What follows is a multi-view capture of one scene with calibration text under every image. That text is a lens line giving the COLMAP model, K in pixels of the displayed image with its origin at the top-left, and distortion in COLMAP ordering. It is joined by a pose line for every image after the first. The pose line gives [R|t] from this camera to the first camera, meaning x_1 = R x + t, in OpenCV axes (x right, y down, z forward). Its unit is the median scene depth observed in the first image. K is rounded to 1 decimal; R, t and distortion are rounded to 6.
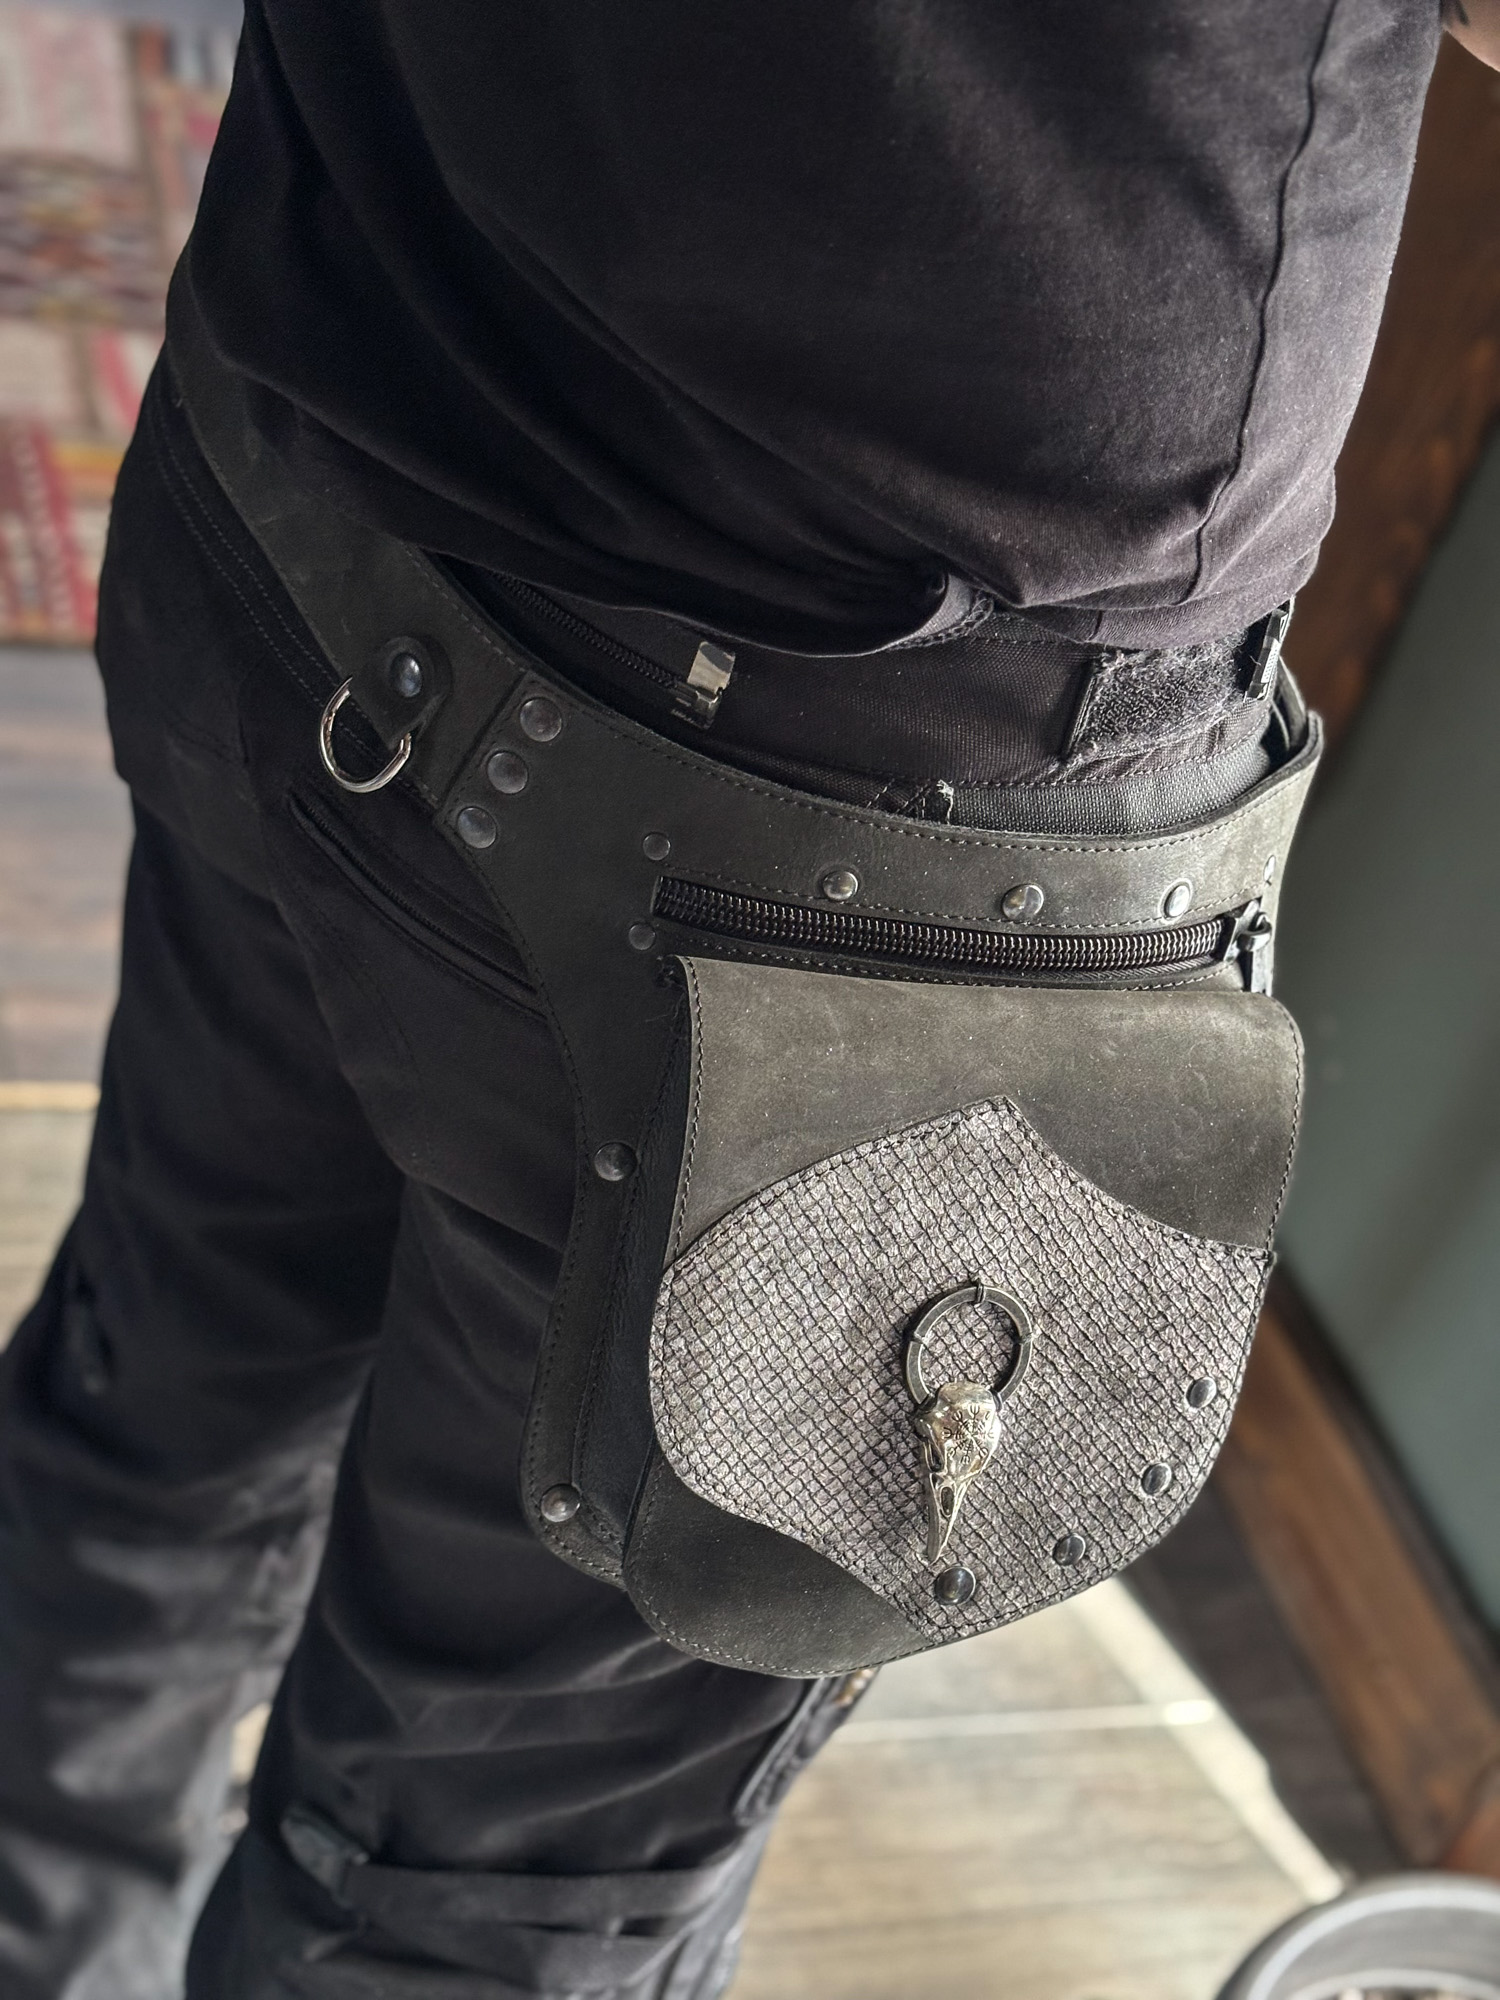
lens RADIAL K [[3167.0, 0, 736.6], [0, 3167.0, 1069.9], [0, 0, 1]] dist [0.066383, 0.000000]
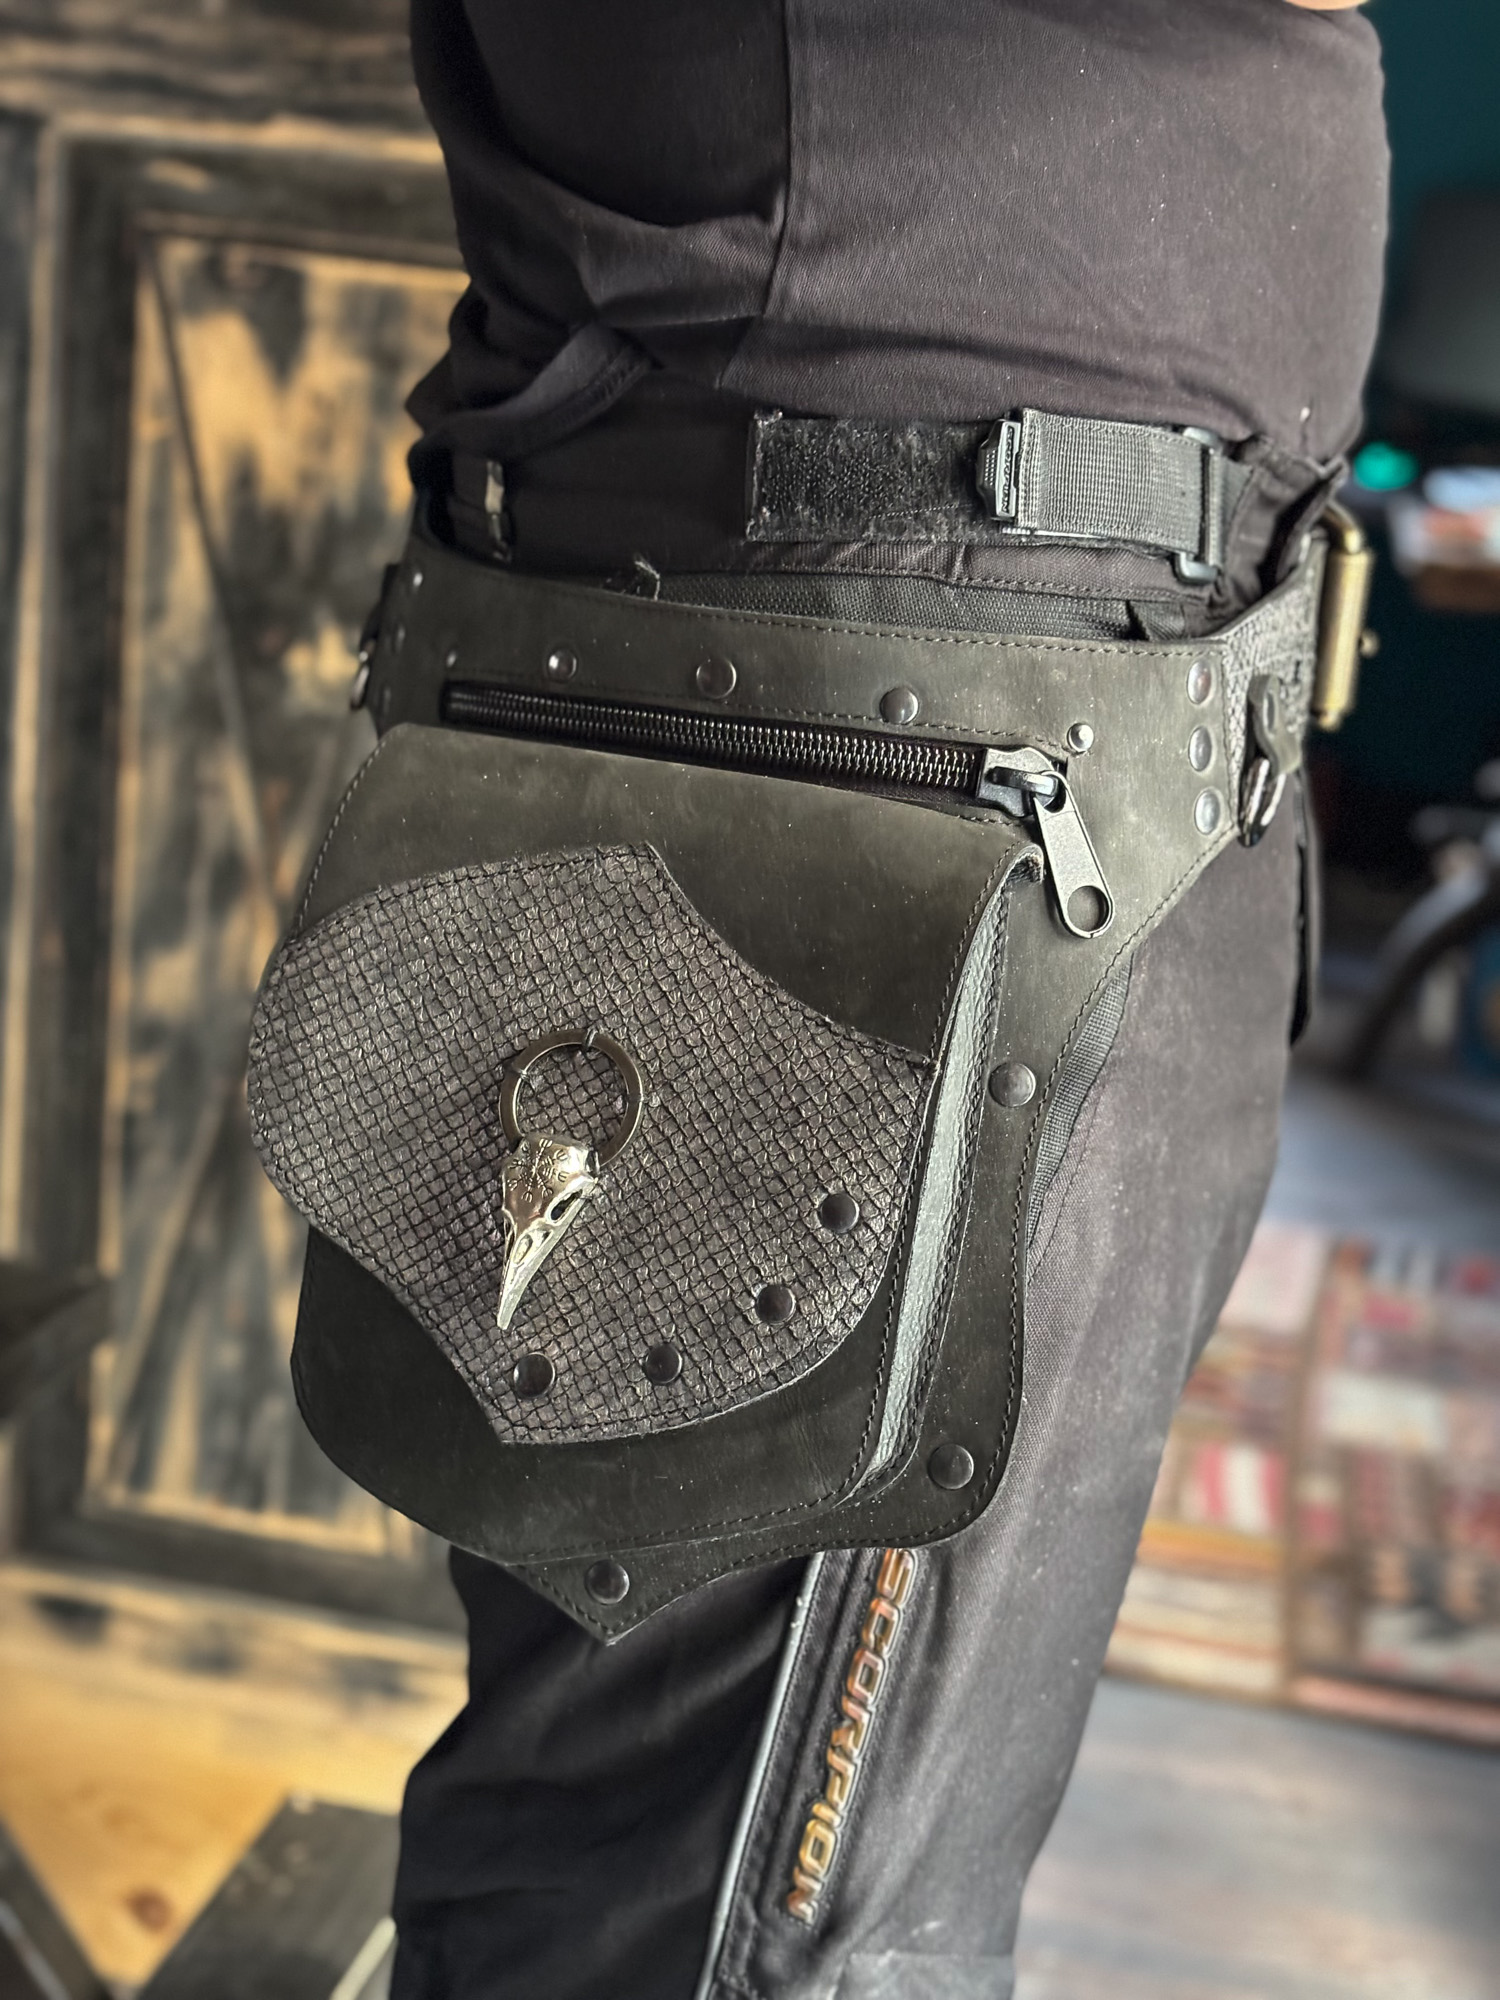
lens RADIAL K [[3167.0, 0, 769.6], [0, 3167.0, 988.6], [0, 0, 1]] dist [0.066383, 0.000000]
pose [[0.757755, -0.066663, -0.649126, 0.737626], [-0.299745, 0.848049, -0.436997, 0.457947], [0.579622, 0.525709, 0.622631, 0.427549]]
